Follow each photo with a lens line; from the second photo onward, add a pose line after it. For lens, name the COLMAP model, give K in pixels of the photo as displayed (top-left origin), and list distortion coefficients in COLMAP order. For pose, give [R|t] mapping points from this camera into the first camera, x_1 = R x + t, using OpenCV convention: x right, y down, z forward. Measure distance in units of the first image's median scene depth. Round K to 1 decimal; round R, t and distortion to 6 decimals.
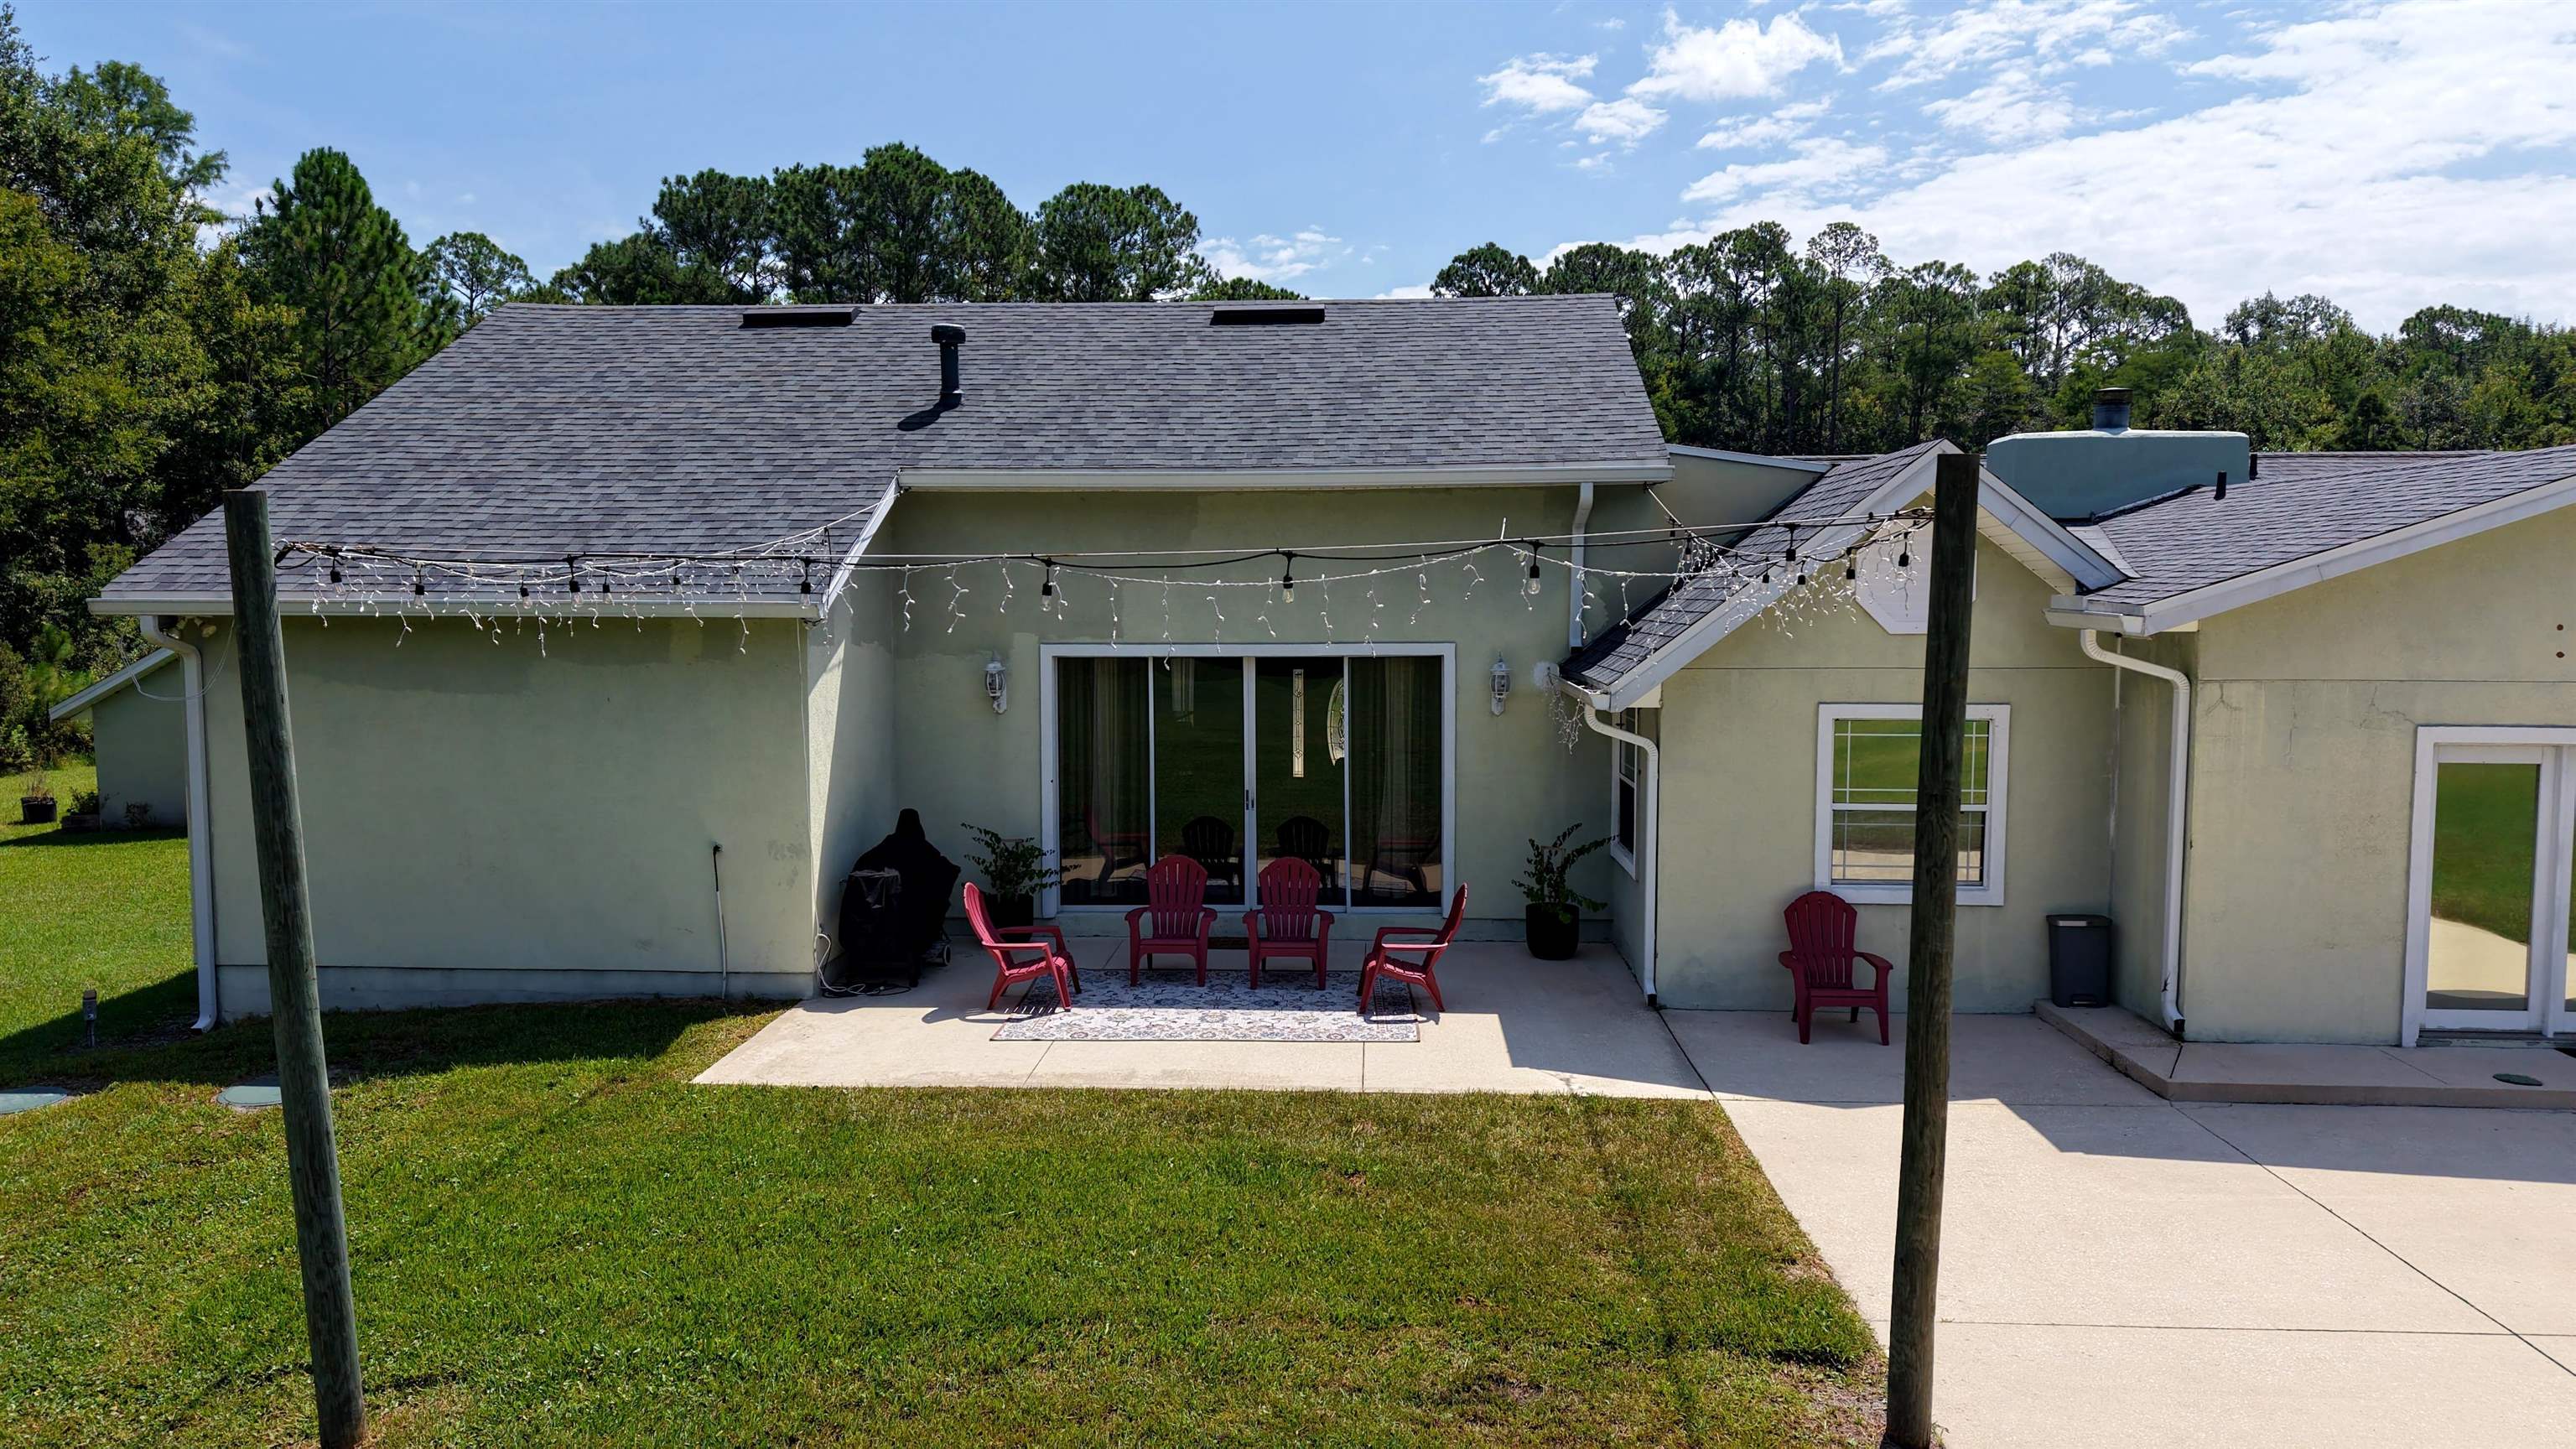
lens RADIAL K [[1694.6, 0, 1286.4], [0, 1694.6, 716.7], [0, 0, 1]] dist [0.033124, -0.039833]
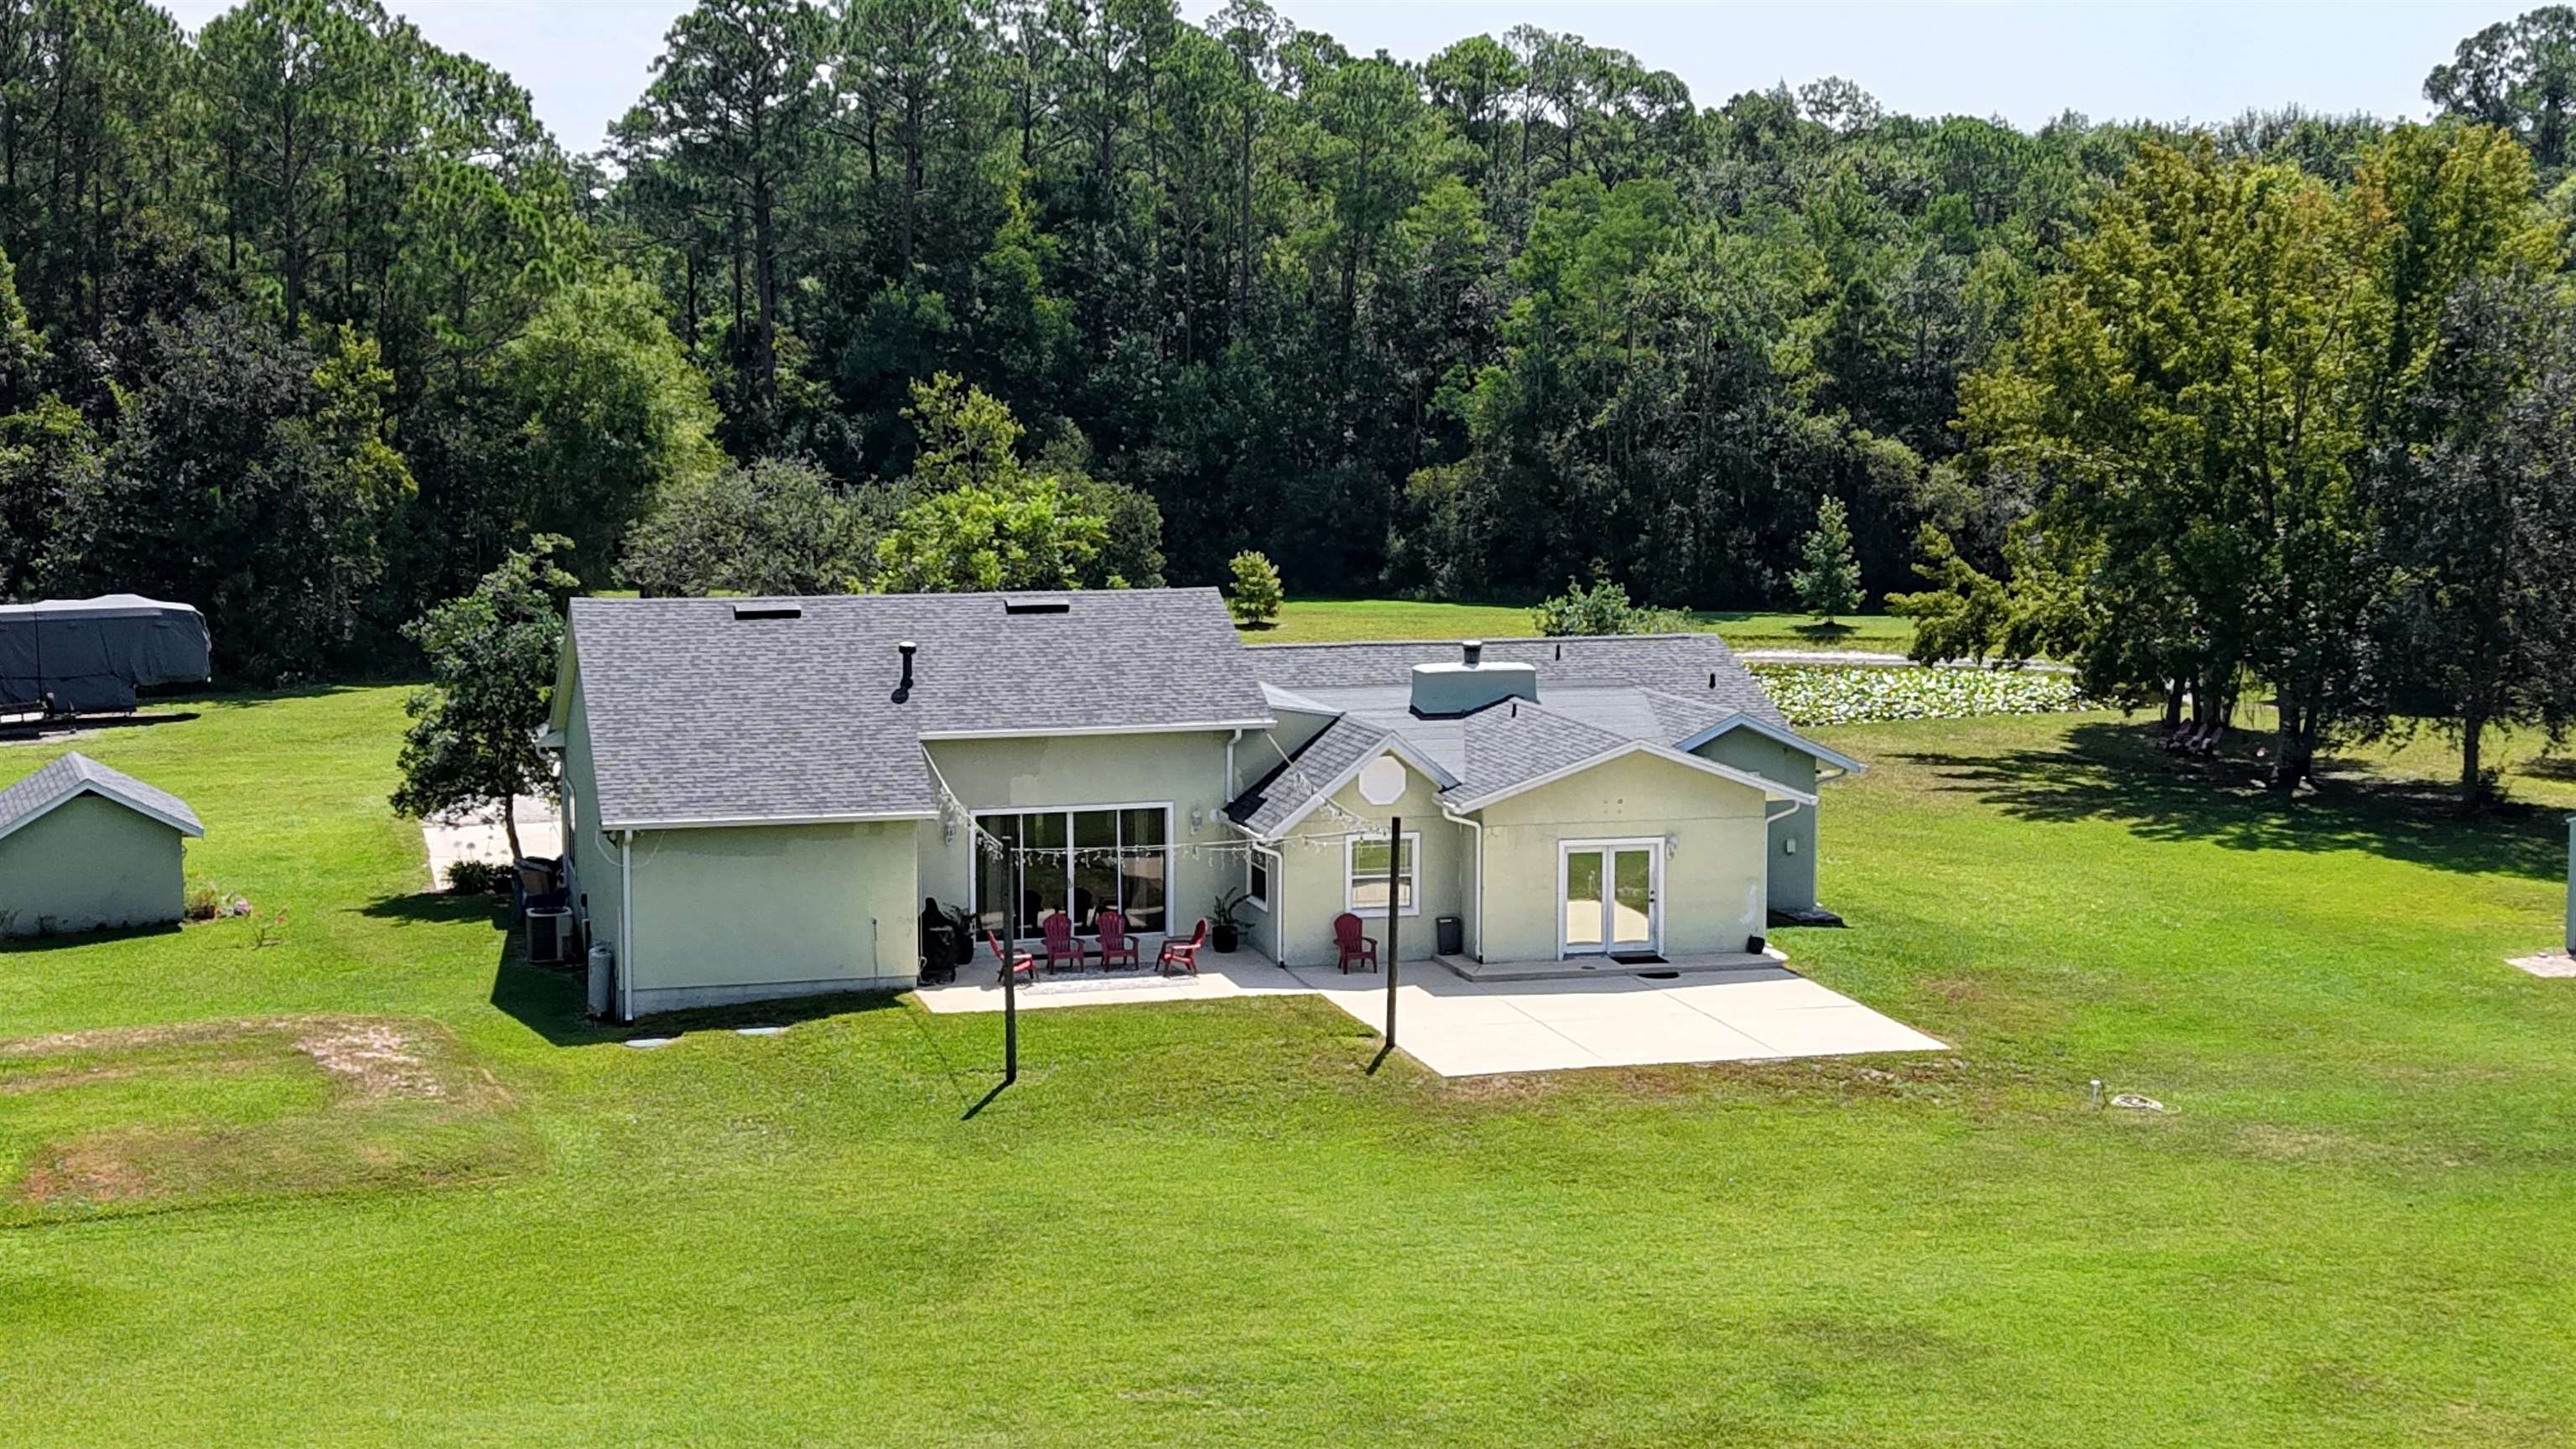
lens RADIAL K [[3389.3, 0, 1288.0], [0, 3389.3, 724.5], [0, 0, 1]] dist [0.047423, -0.100606]
pose [[0.943178, -0.036788, 0.330245, -1.160339], [0.023169, 0.998715, 0.045082, -0.331090], [-0.331479, -0.034869, 0.942818, -3.016382]]
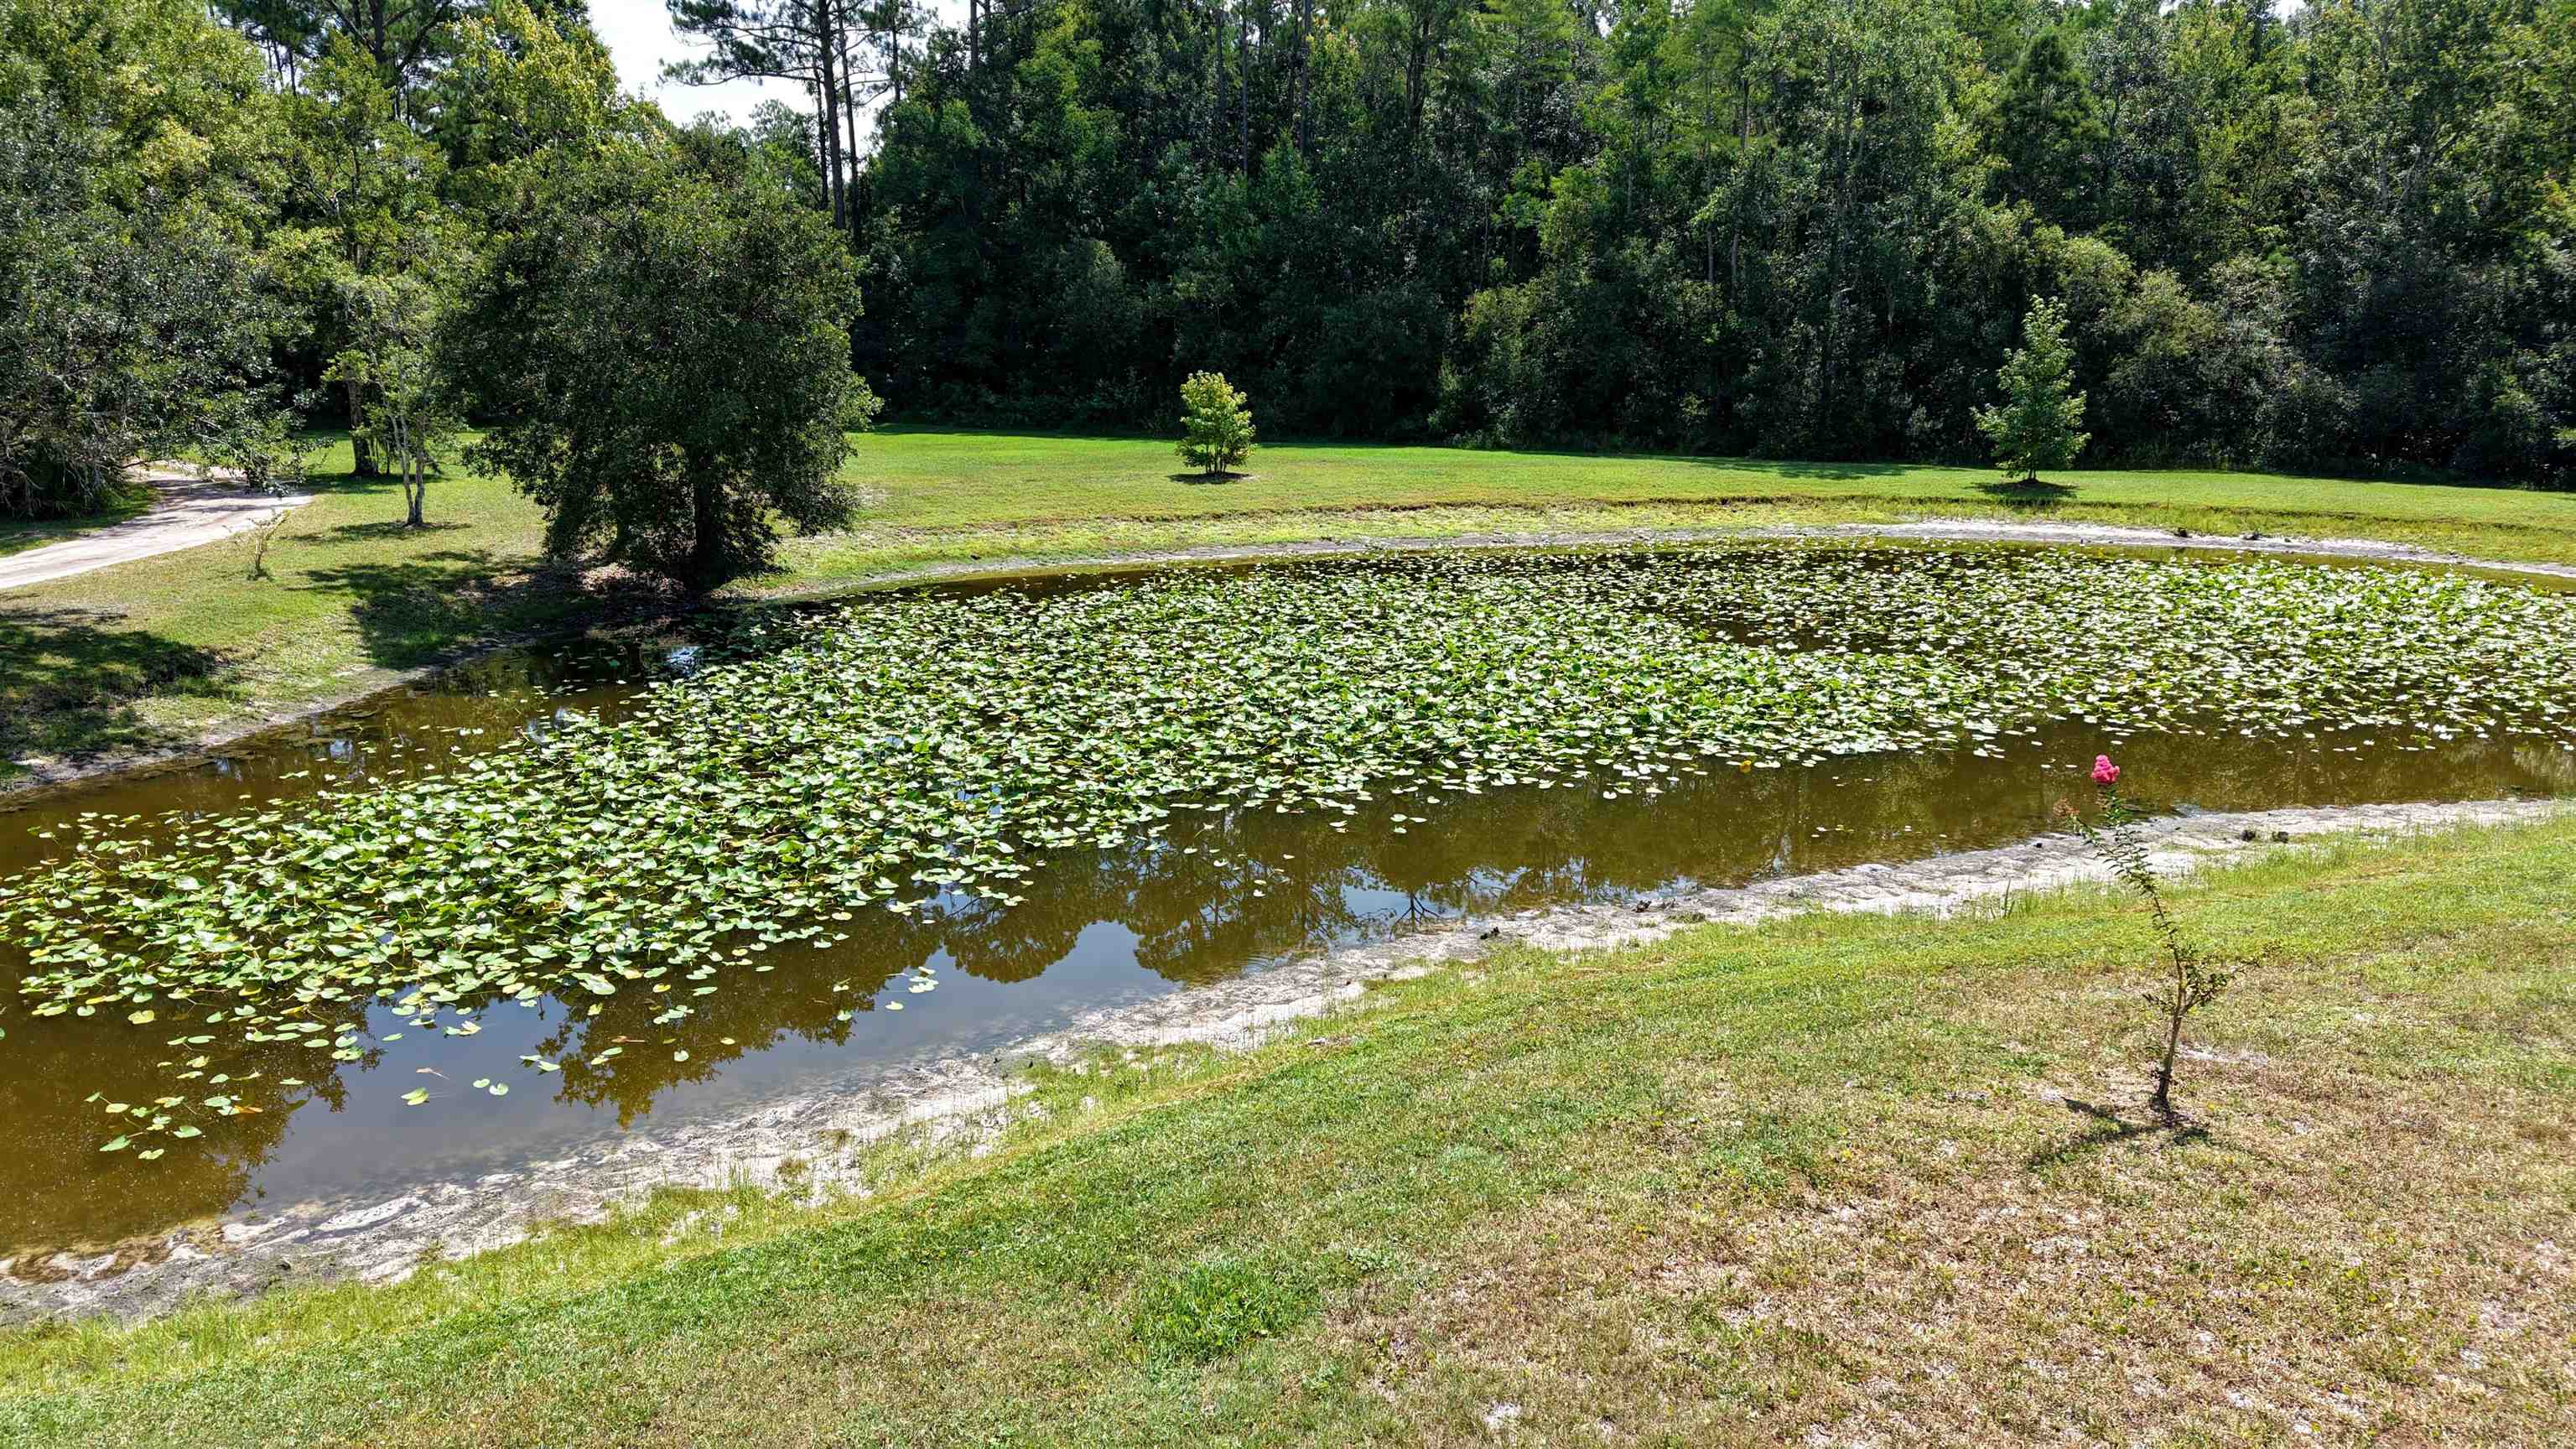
lens RADIAL K [[1694.6, 0, 1286.4], [0, 1694.6, 716.7], [0, 0, 1]] dist [0.033124, -0.039833]
pose [[0.977536, -0.047675, 0.205304, 1.261177], [0.014939, 0.987304, 0.158139, -0.244706], [-0.210237, -0.151520, 0.965838, 2.422766]]
